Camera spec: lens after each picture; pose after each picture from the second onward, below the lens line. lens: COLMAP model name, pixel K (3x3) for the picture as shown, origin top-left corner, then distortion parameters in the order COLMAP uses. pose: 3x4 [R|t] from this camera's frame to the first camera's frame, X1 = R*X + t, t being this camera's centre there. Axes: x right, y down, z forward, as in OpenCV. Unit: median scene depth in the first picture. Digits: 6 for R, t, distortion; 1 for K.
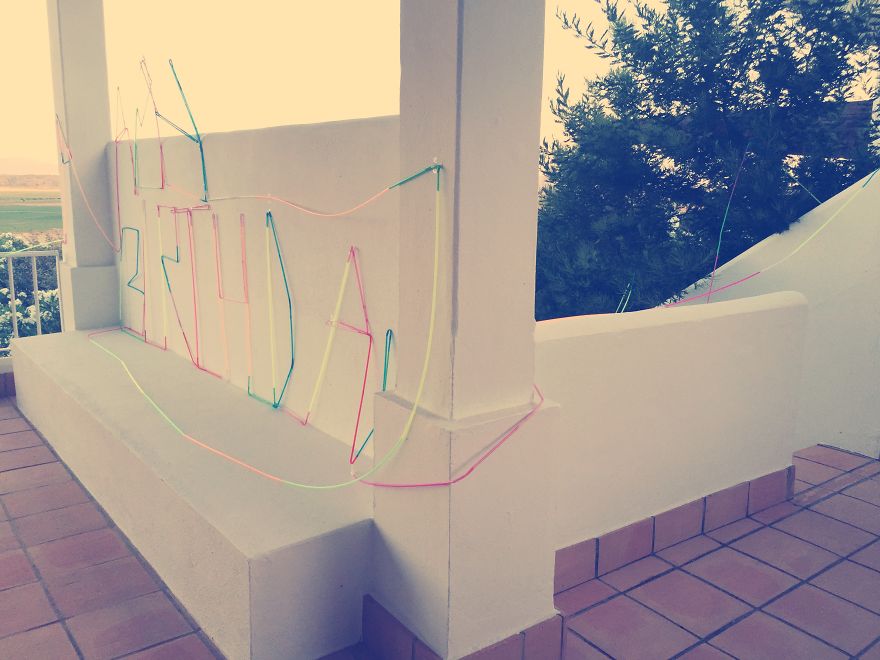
lens RADIAL K [[757.8, 0, 440.0], [0, 757.8, 330.0], [0, 0, 1]] dist [0.042247, -0.001563]
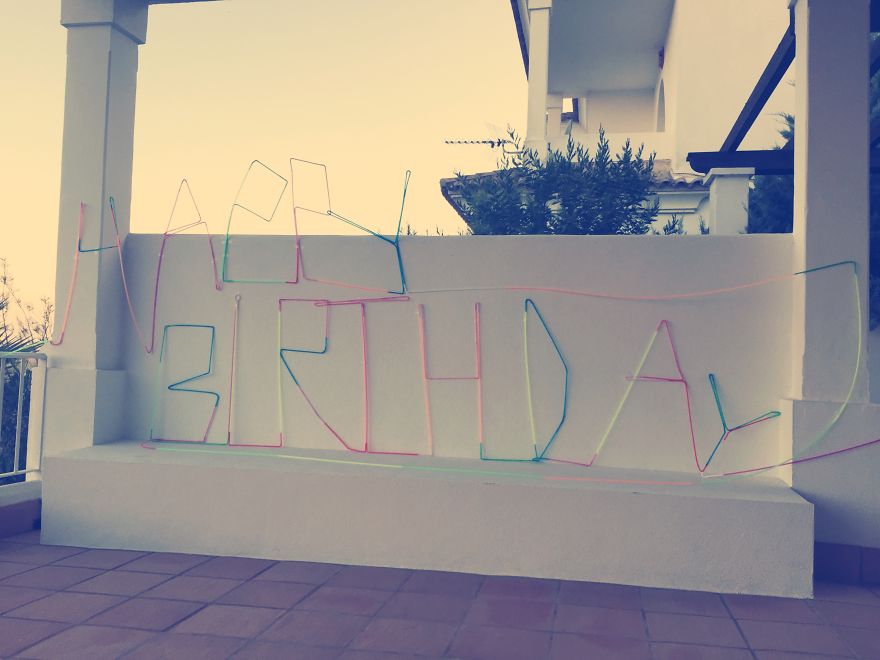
lens RADIAL K [[757.8, 0, 440.0], [0, 757.8, 330.0], [0, 0, 1]] dist [0.042247, -0.001563]
pose [[0.772747, 0.037633, 0.633597, -0.959973], [0.099602, 0.978683, -0.179606, 0.087687], [-0.626850, 0.201897, 0.752527, 0.141534]]
